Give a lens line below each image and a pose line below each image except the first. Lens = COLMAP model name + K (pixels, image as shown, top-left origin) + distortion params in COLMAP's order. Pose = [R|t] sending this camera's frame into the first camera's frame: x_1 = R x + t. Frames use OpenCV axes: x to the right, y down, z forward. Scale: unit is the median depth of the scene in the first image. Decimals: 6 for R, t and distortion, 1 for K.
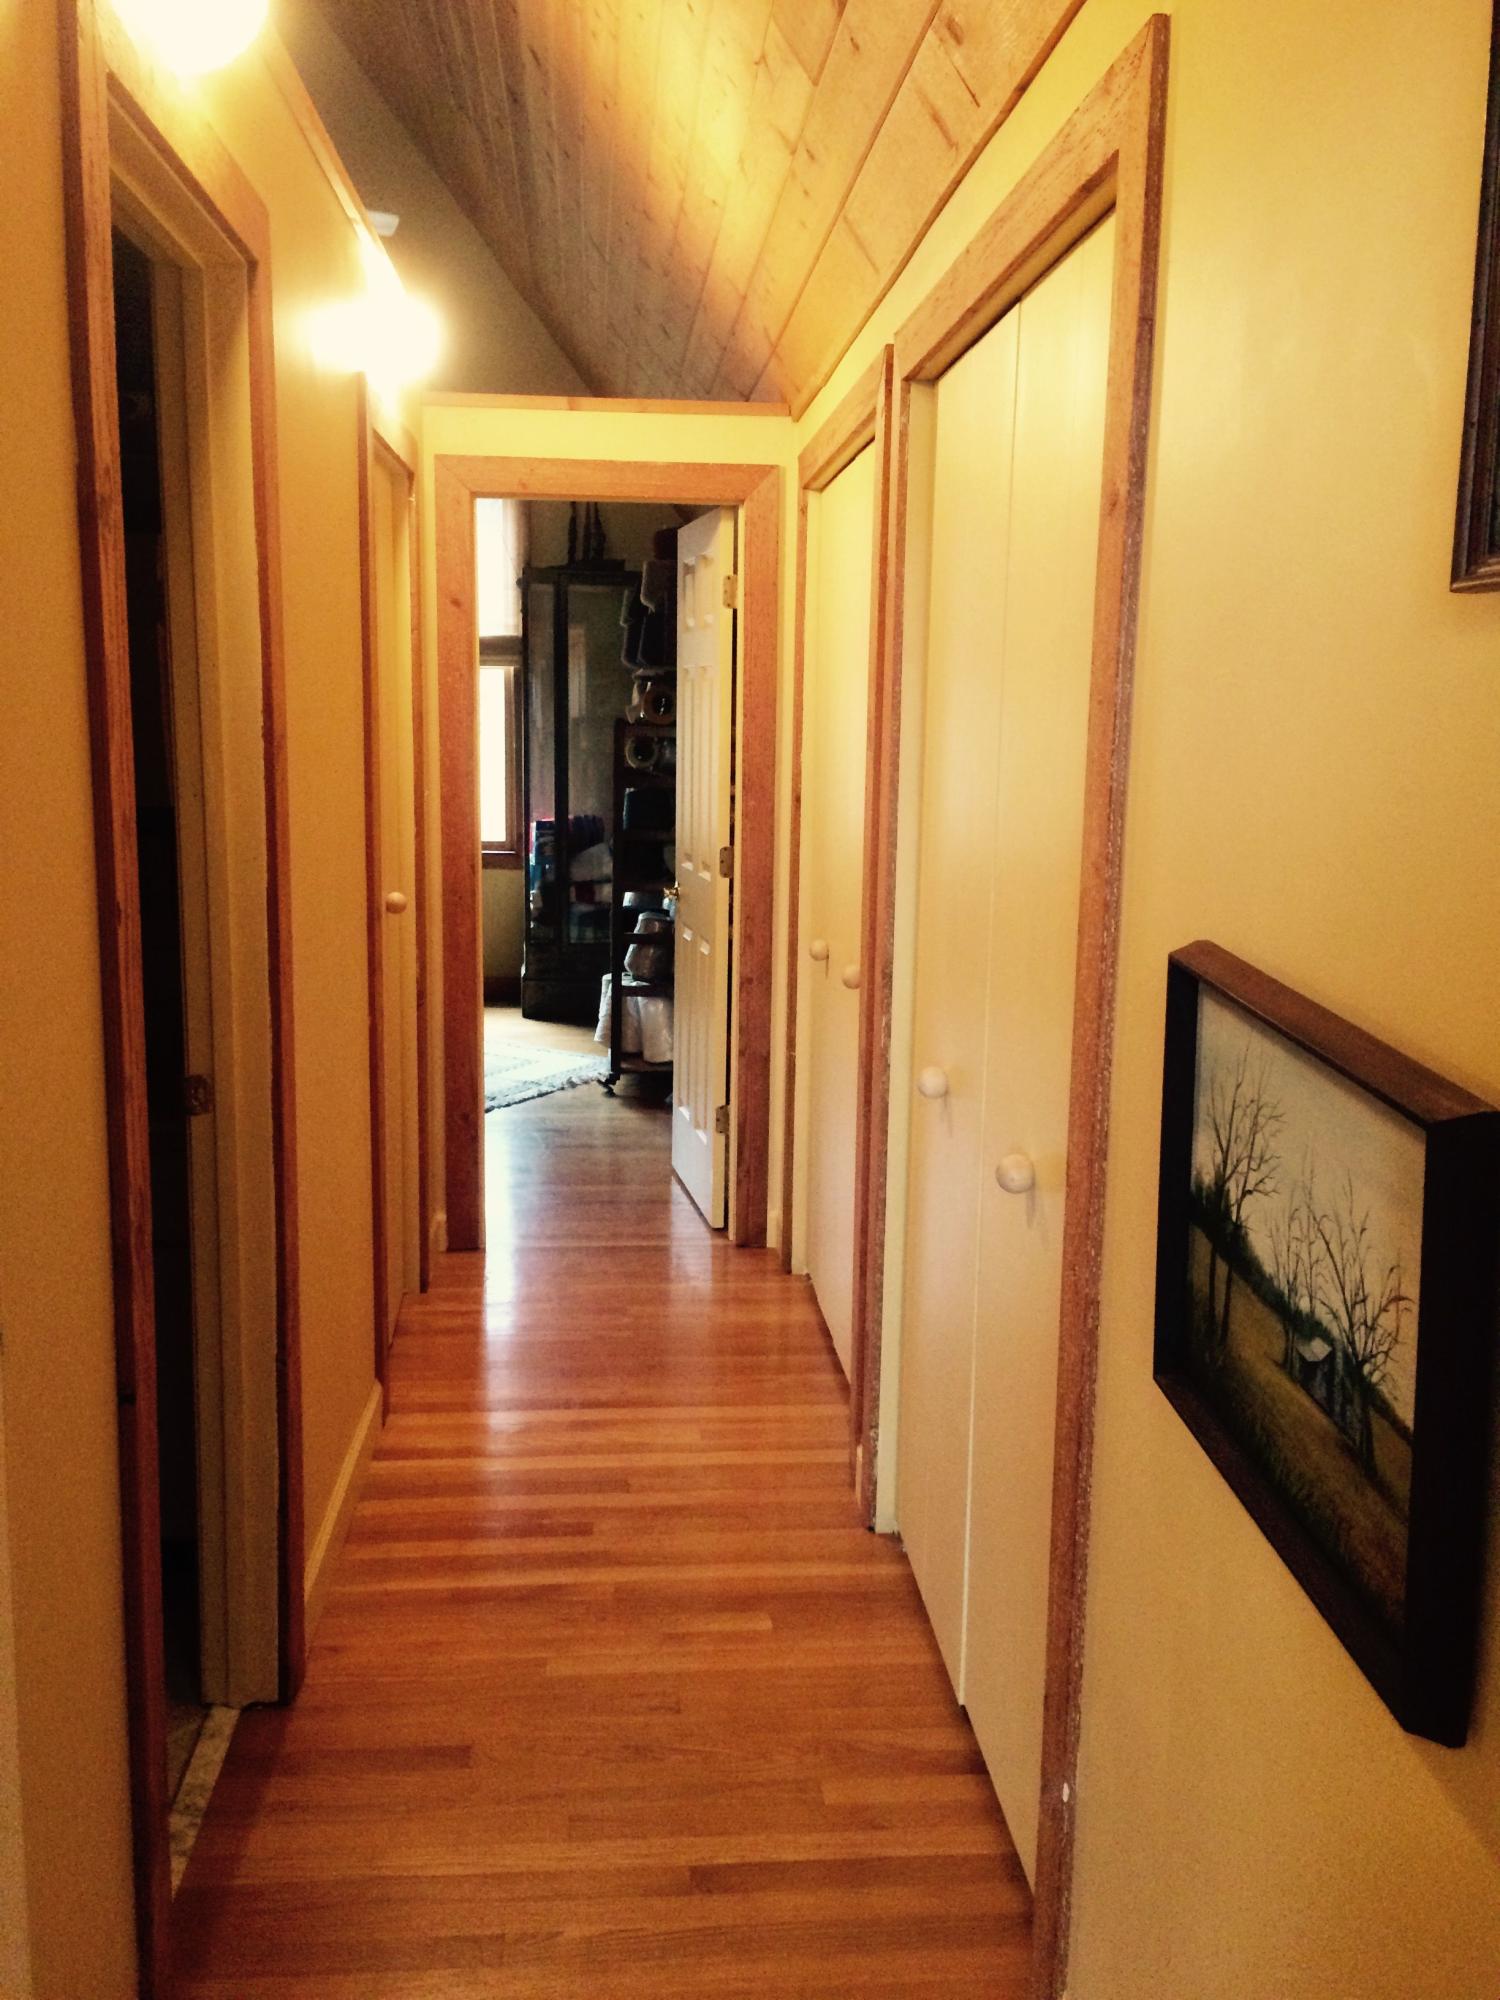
lens RADIAL K [[1723.0, 0, 750.7], [0, 1723.0, 1008.8], [0, 0, 1]] dist [0.077188, -0.084004]
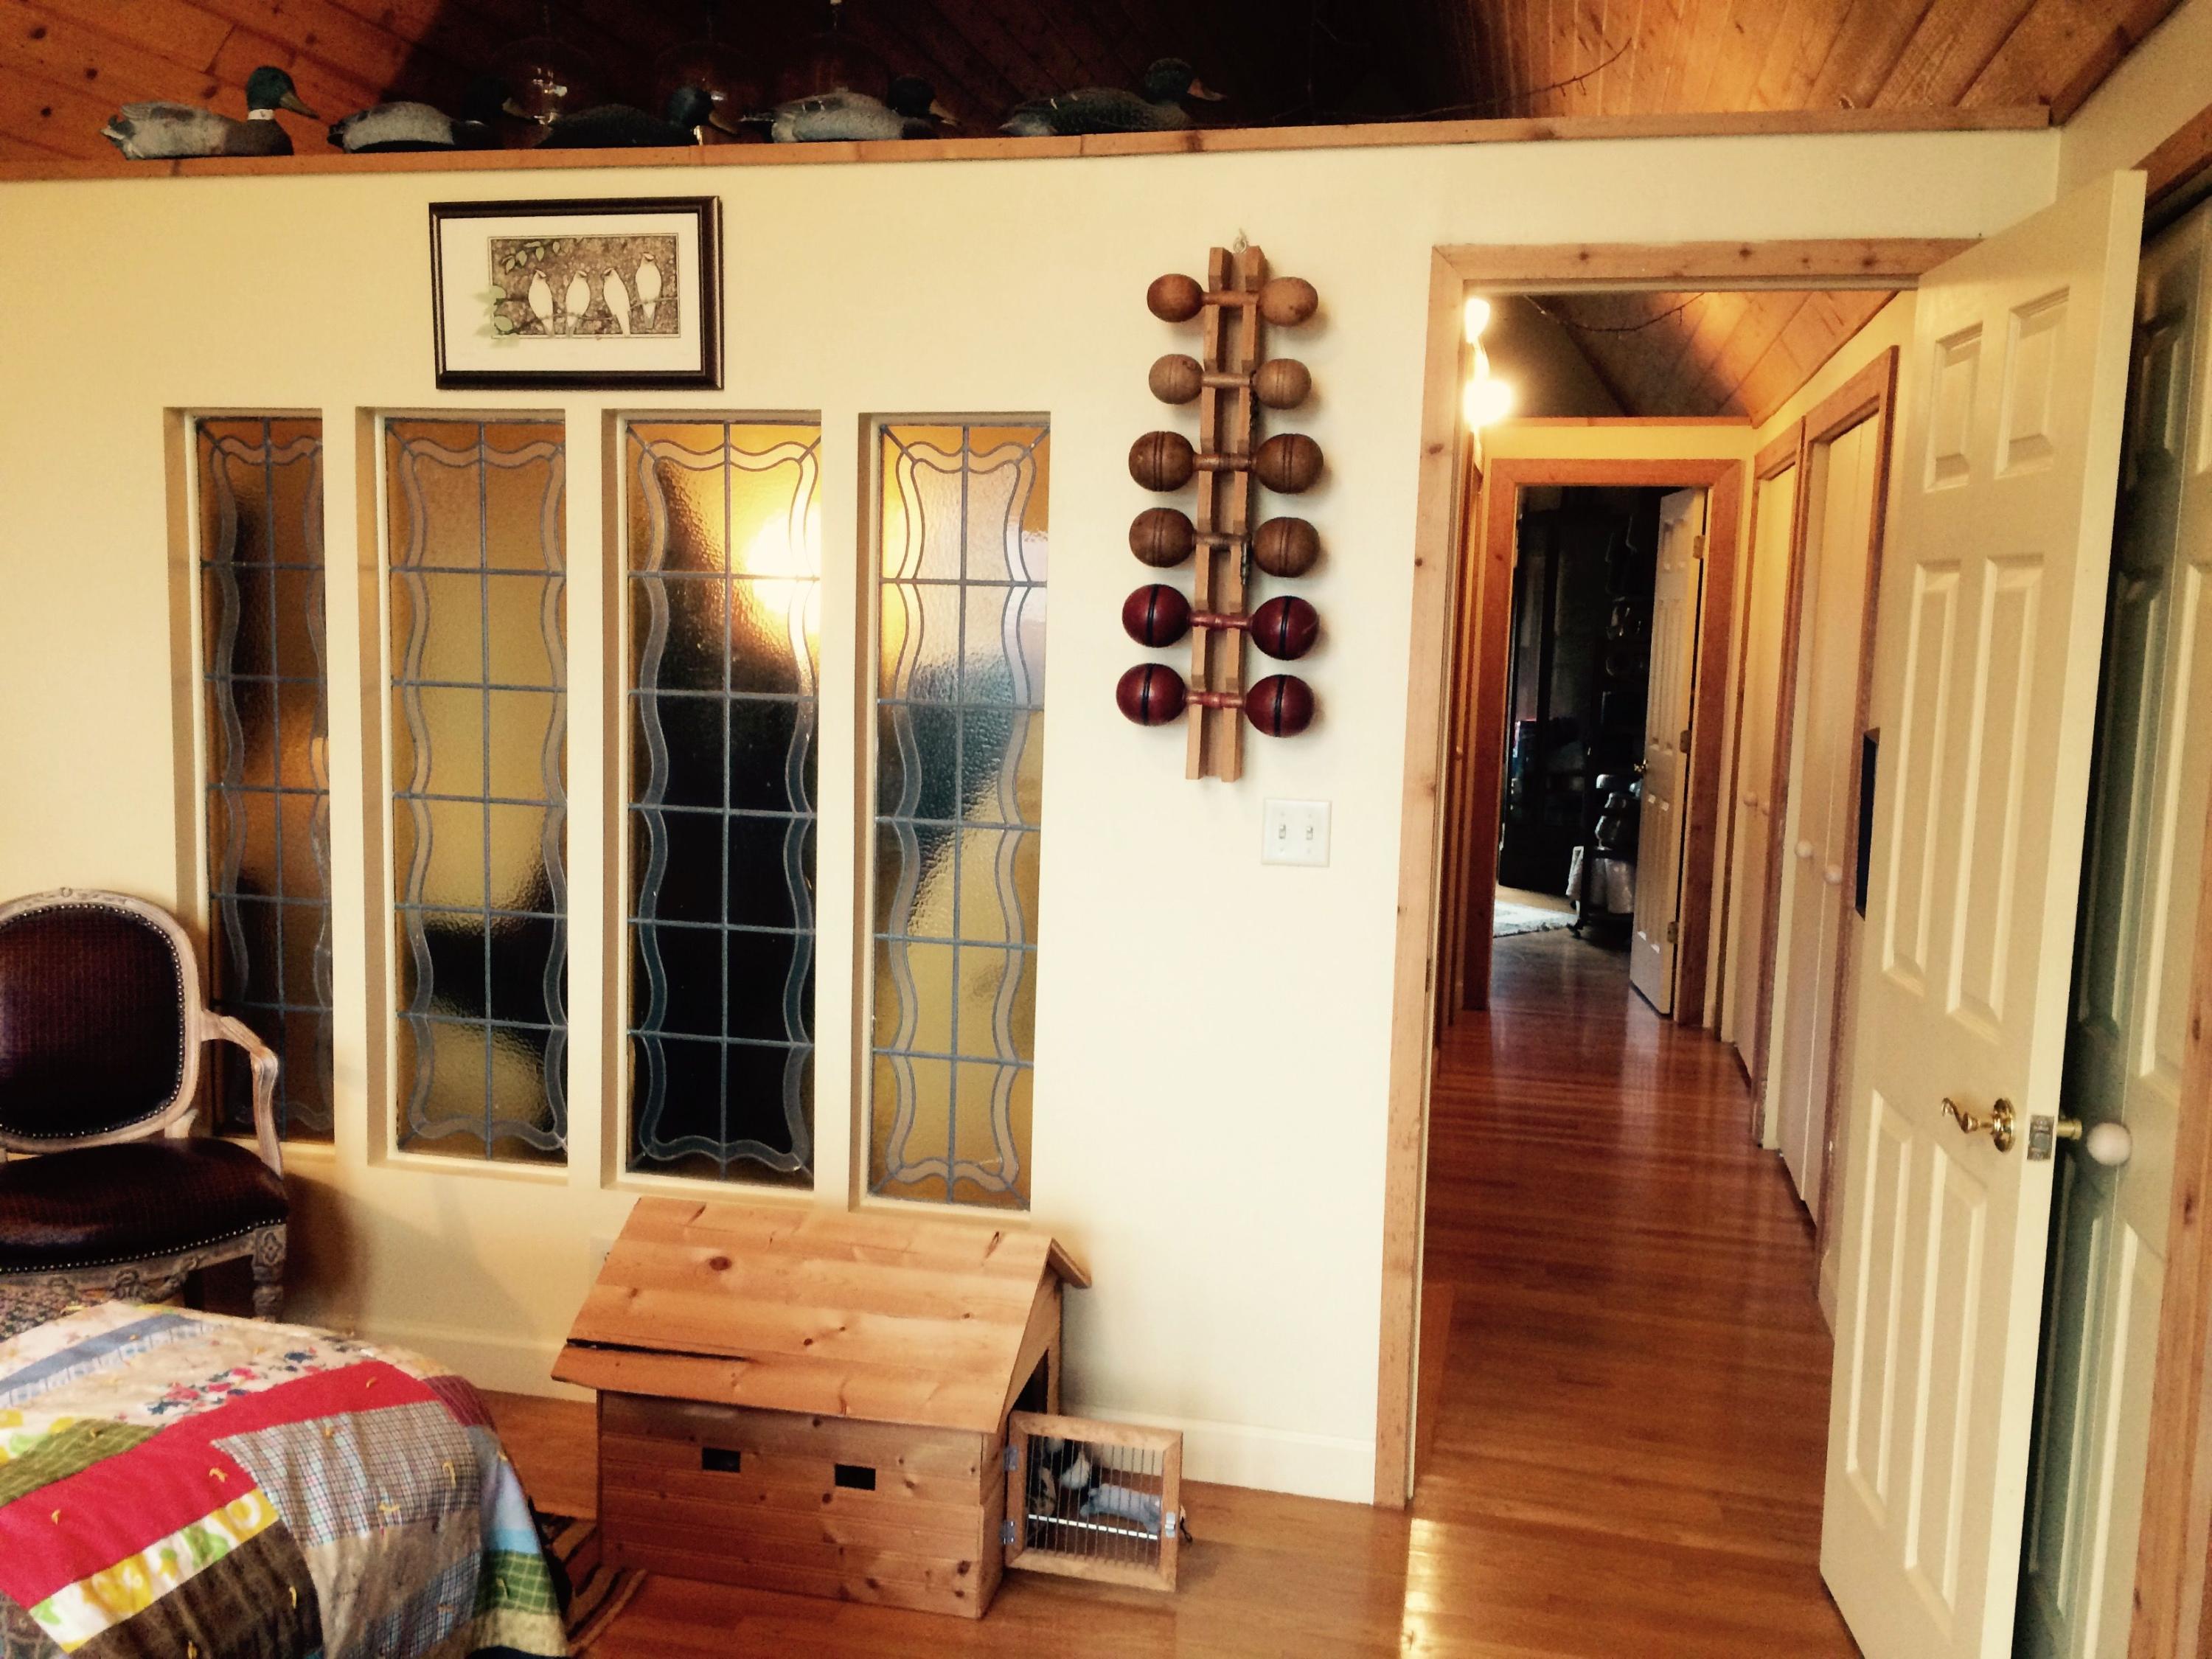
lens RADIAL K [[1905.7, 0, 1084.9], [0, 1905.7, 825.2], [0, 0, 1]] dist [0.077188, -0.084004]
pose [[0.948400, 0.047361, -0.313521, 0.014152], [-0.068487, 0.996039, -0.056712, 0.097843], [0.309593, 0.075258, 0.947886, -0.571051]]
